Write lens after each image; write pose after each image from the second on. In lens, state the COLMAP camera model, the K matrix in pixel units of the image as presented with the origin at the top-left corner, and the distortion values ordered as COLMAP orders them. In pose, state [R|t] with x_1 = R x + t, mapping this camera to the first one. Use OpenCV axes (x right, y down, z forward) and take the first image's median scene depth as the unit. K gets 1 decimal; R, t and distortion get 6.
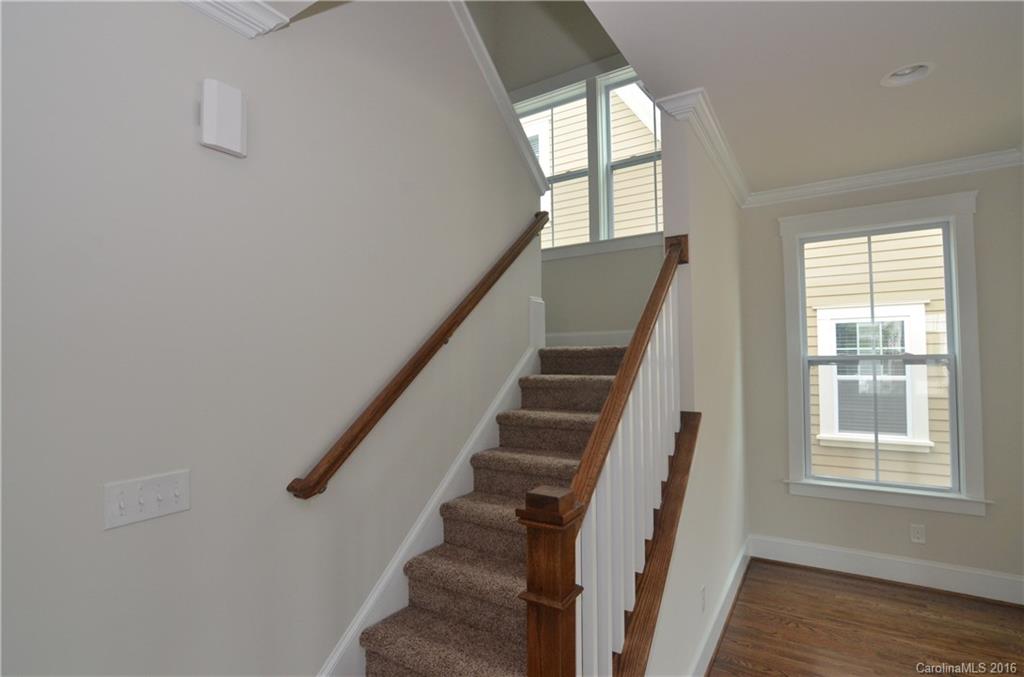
lens RADIAL K [[494.8, 0, 505.7], [0, 494.8, 341.9], [0, 0, 1]] dist [-0.035103, 0.010334]
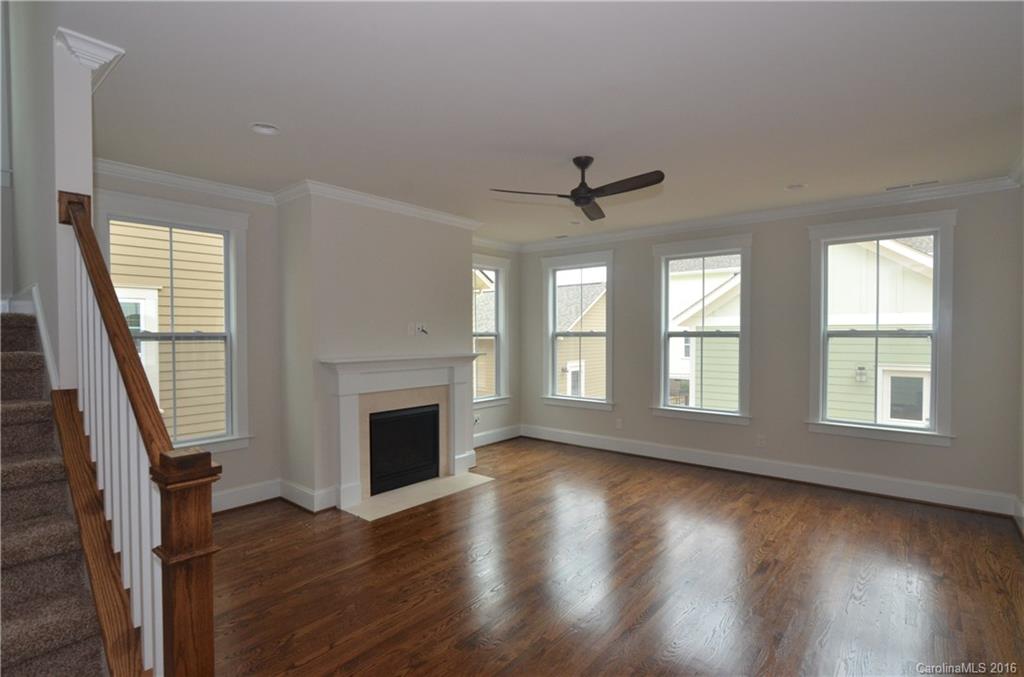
lens RADIAL K [[494.8, 0, 505.7], [0, 494.8, 341.9], [0, 0, 1]] dist [-0.035103, 0.010334]
pose [[0.118770, -0.005833, 0.992905, -0.319031], [-0.029643, 0.999516, 0.009418, 0.017909], [-0.992479, -0.030551, 0.118540, 0.087722]]
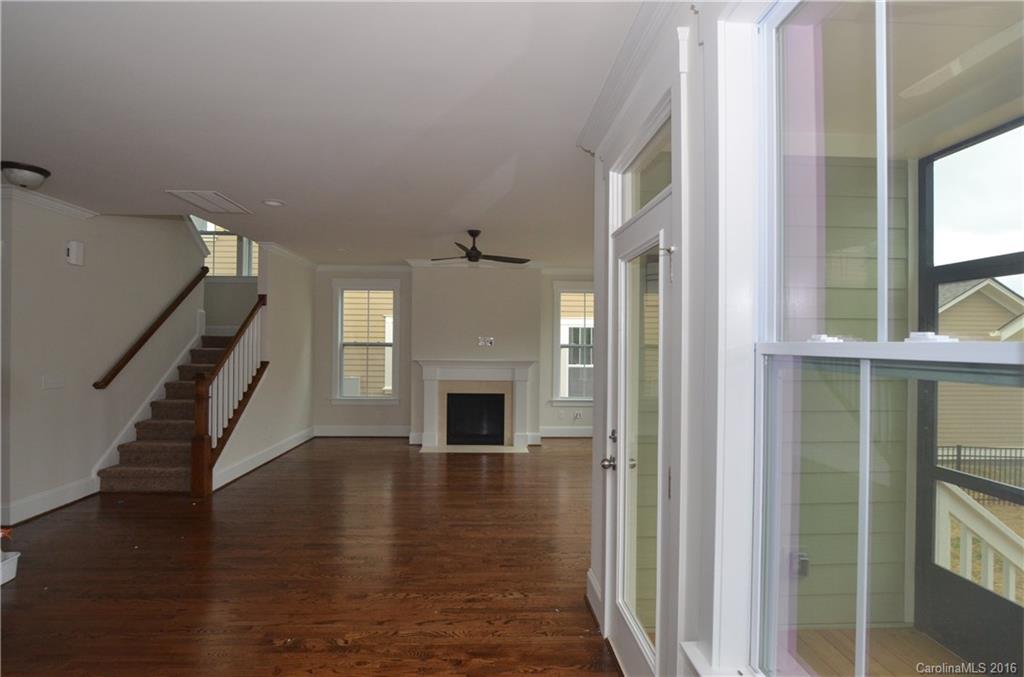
lens RADIAL K [[494.8, 0, 505.7], [0, 494.8, 341.9], [0, 0, 1]] dist [-0.035103, 0.010334]
pose [[0.814144, 0.022328, 0.580234, -0.082090], [-0.037601, 0.999190, 0.014310, -0.035636], [-0.579445, -0.033468, 0.814324, -1.410069]]
